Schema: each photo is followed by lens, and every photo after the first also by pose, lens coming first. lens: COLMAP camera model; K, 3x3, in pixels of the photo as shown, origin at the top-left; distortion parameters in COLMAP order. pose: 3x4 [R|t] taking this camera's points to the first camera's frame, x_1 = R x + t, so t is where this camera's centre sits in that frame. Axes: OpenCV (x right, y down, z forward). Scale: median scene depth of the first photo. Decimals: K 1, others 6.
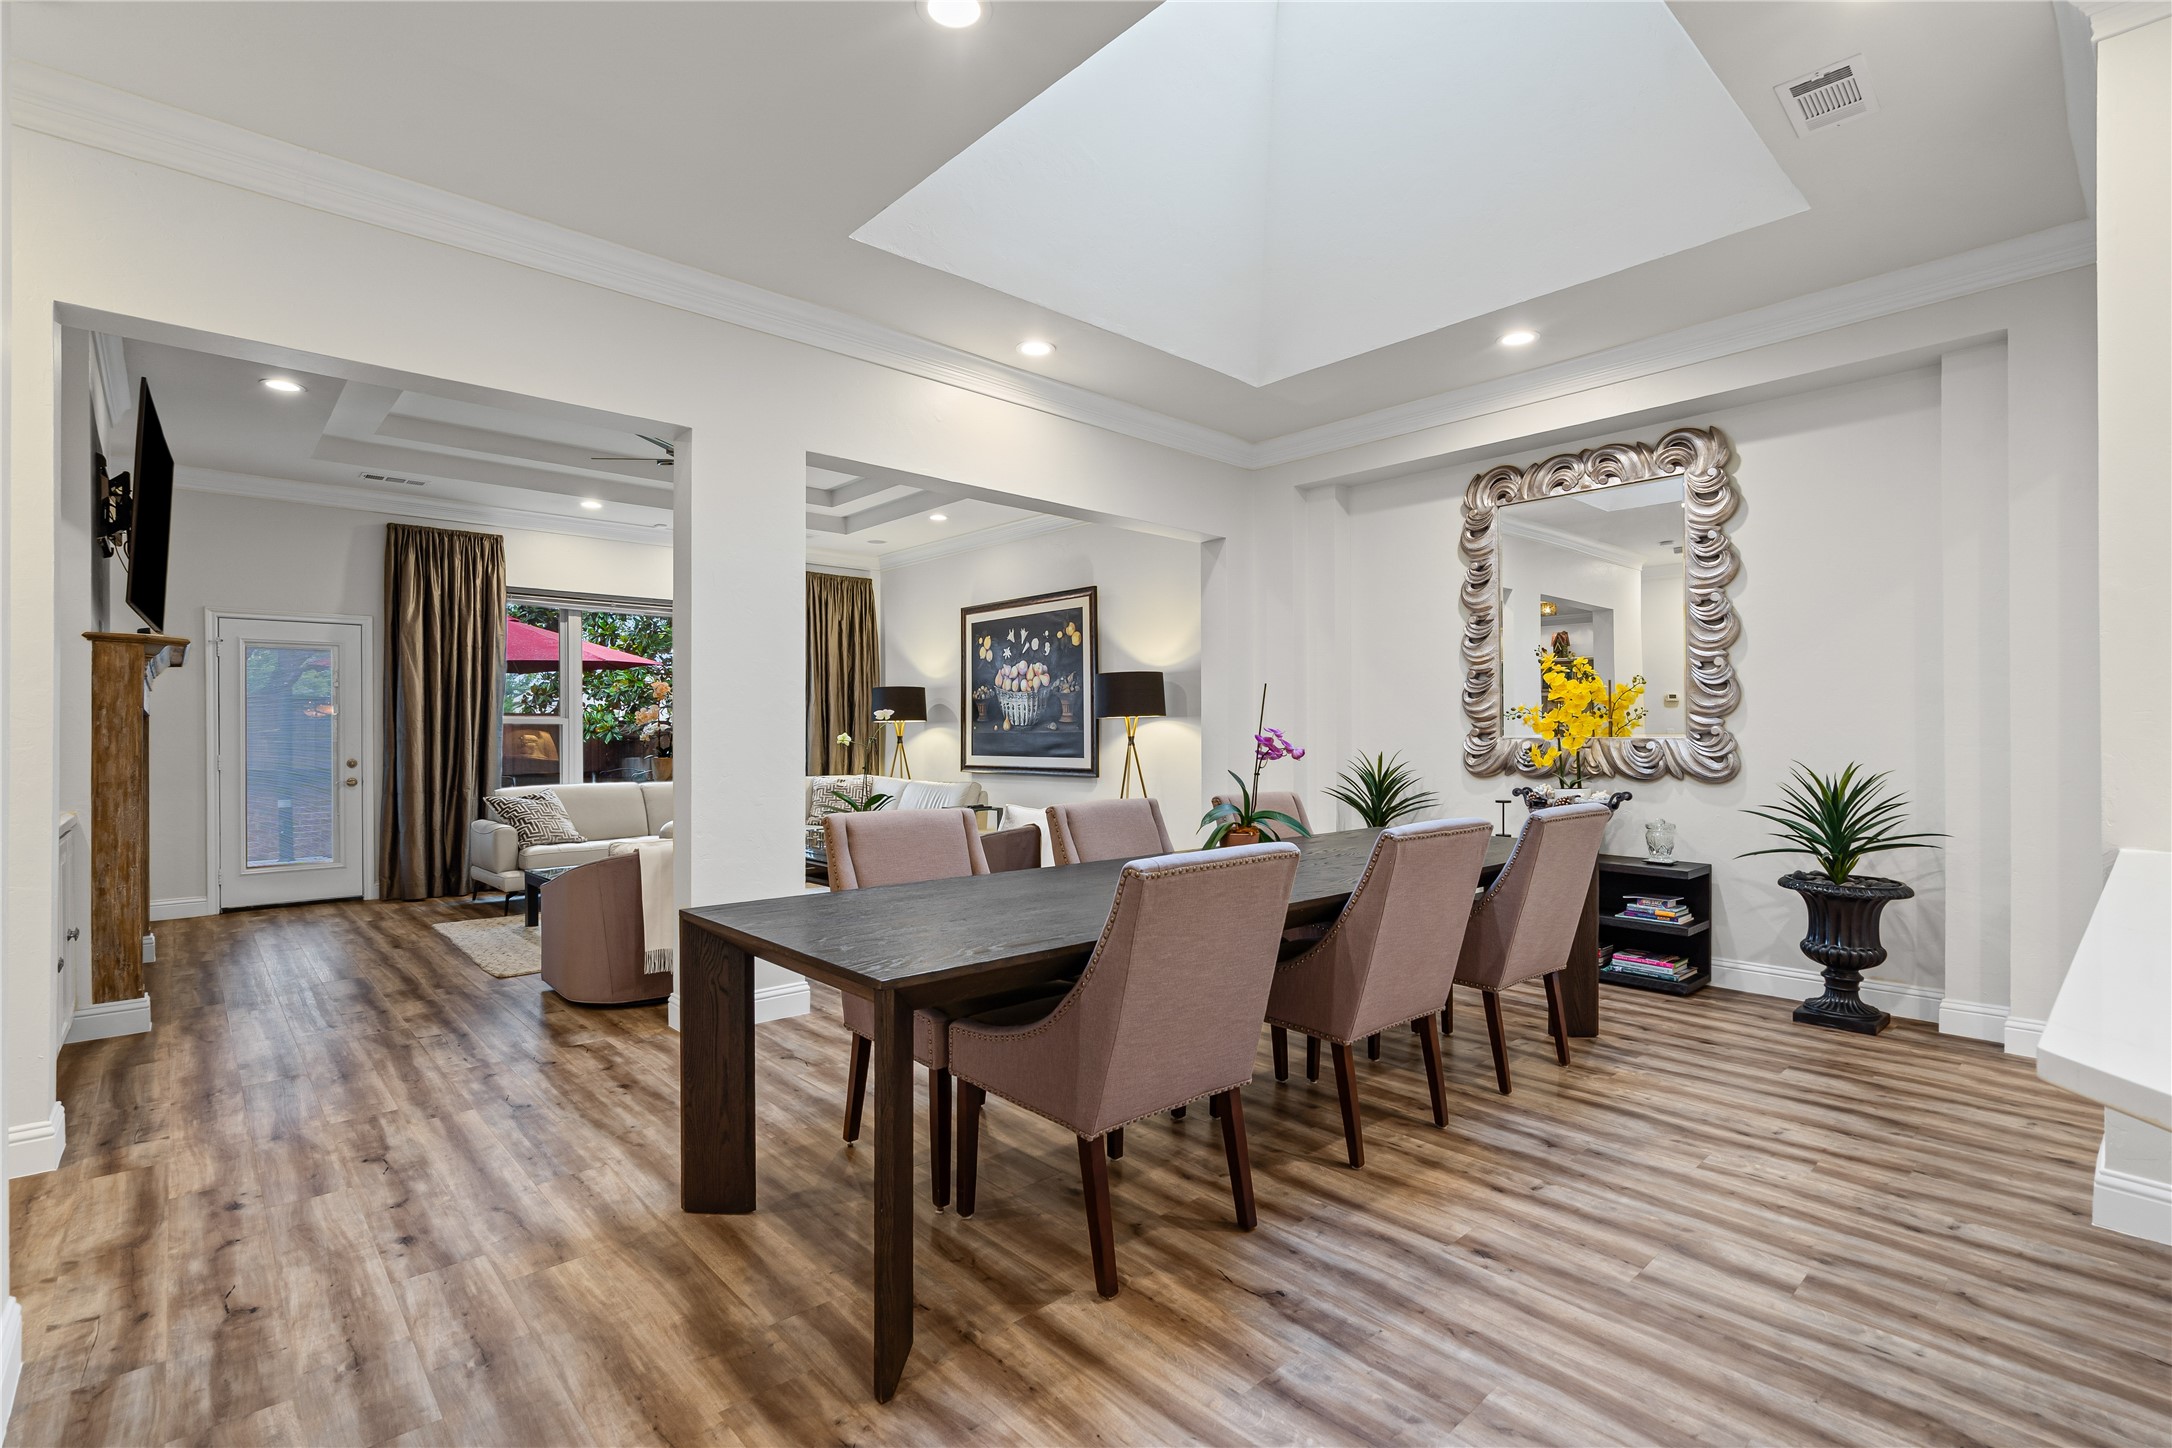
lens RADIAL K [[988.6, 0, 1089.7], [0, 988.6, 713.7], [0, 0, 1]] dist [0.005915, 0.000934]
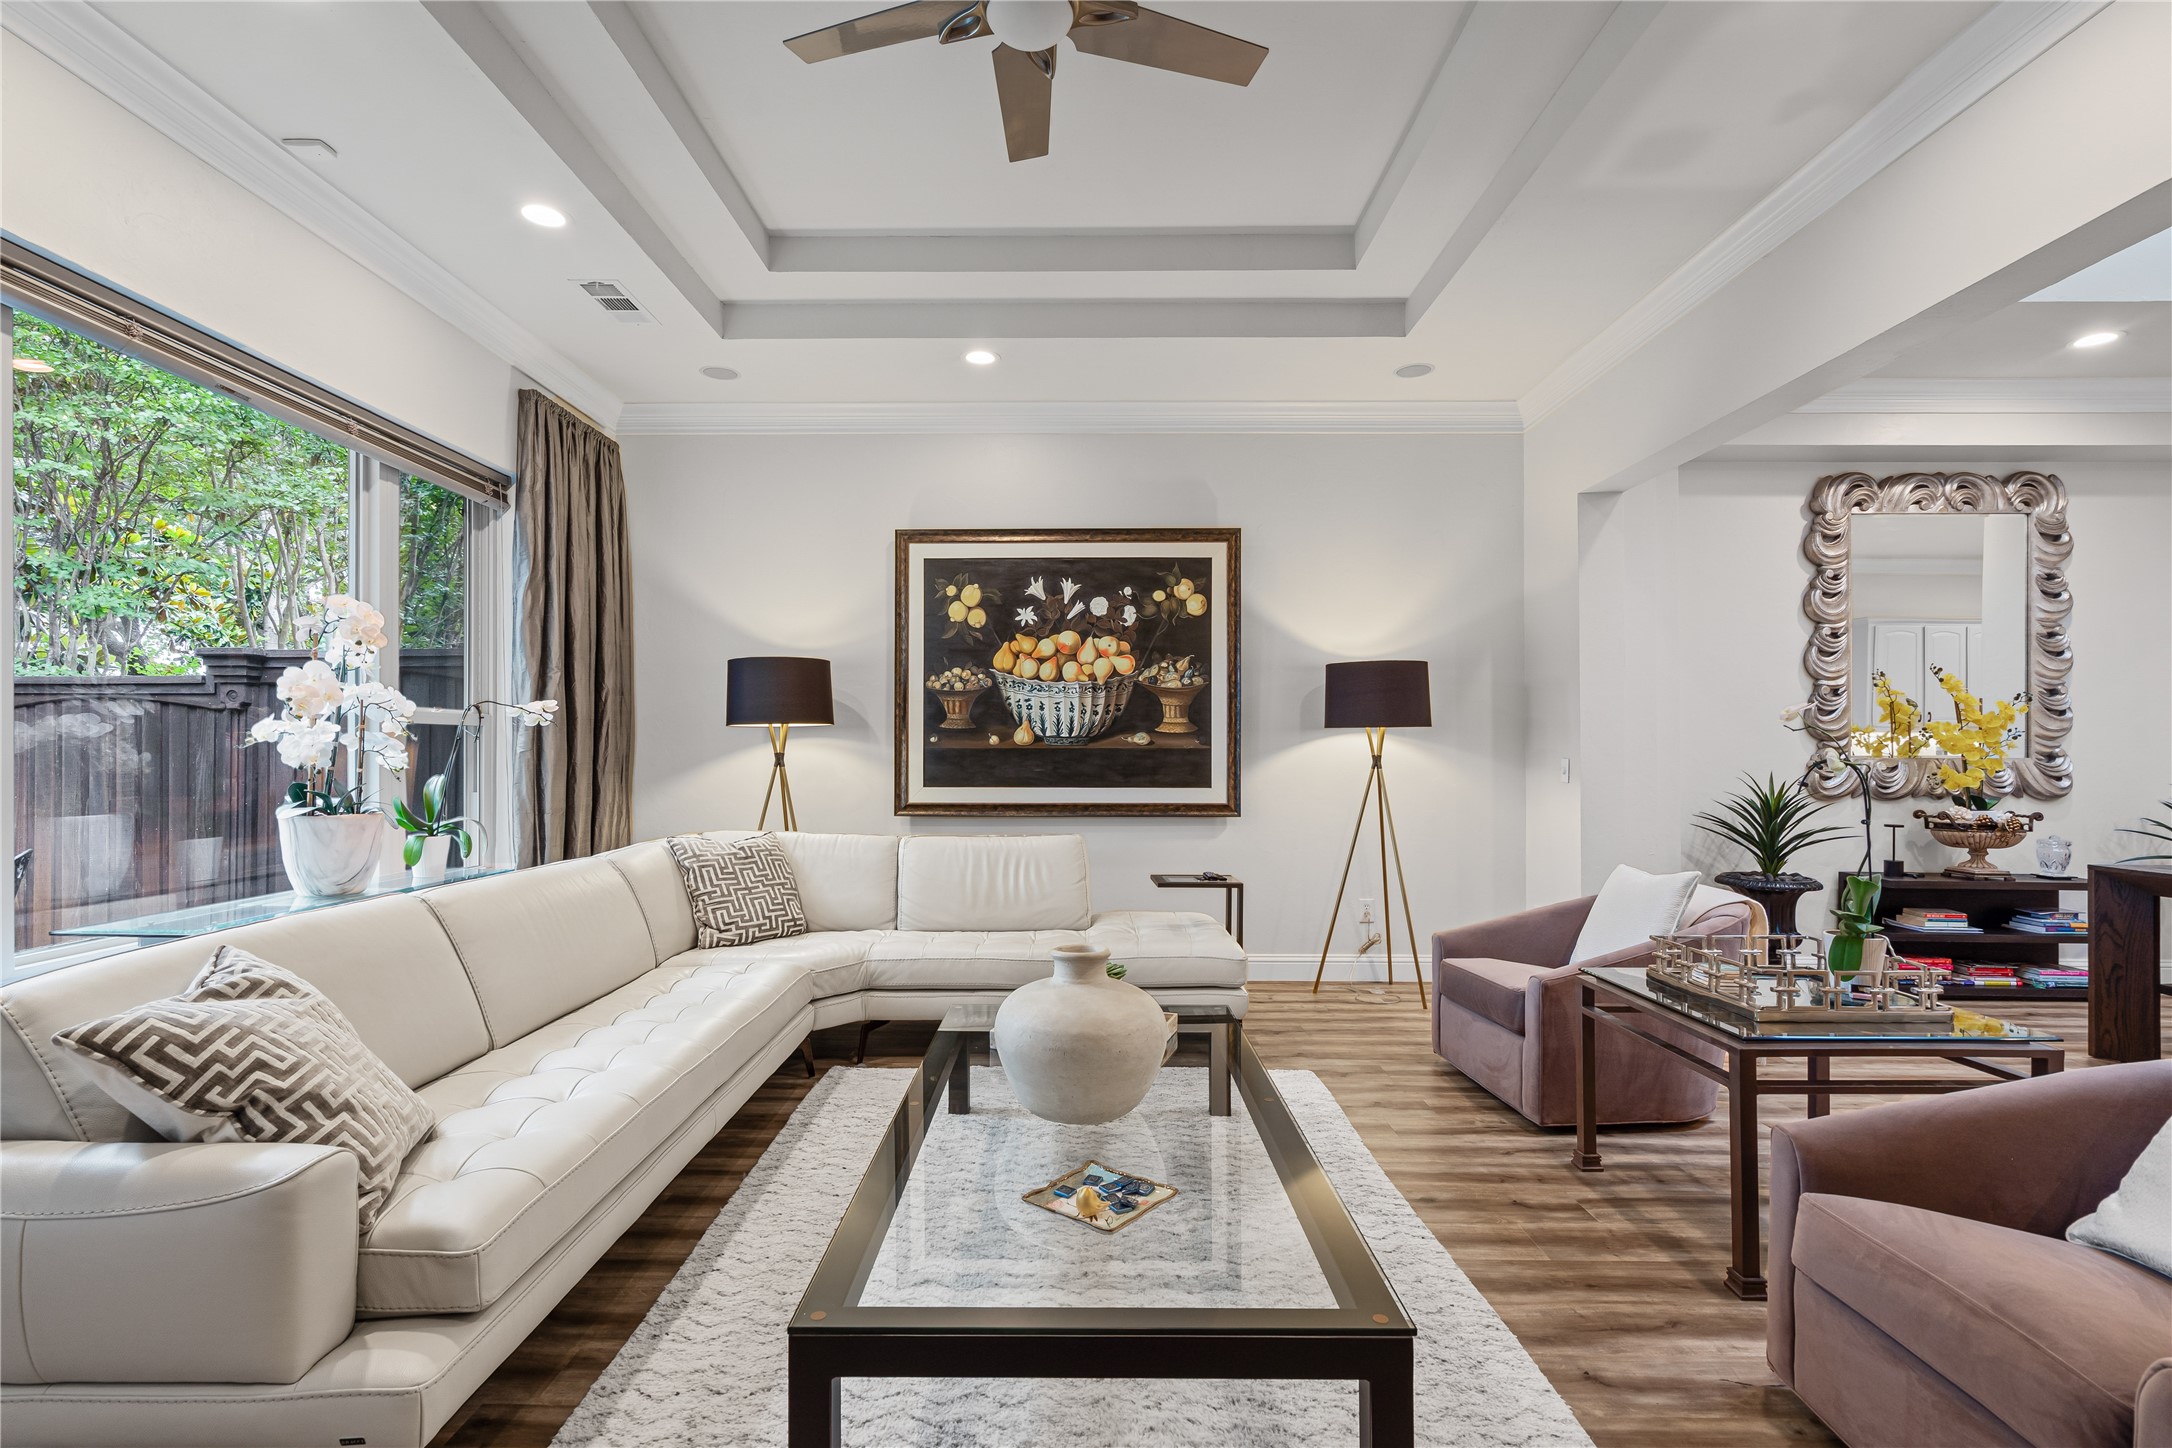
lens RADIAL K [[988.6, 0, 1080.9], [0, 988.6, 732.2], [0, 0, 1]] dist [0.005915, 0.000934]
pose [[0.691561, 0.019618, 0.722052, -0.513697], [-0.020230, 0.999765, -0.007788, 0.013982], [-0.722035, -0.009221, 0.691795, 0.578419]]
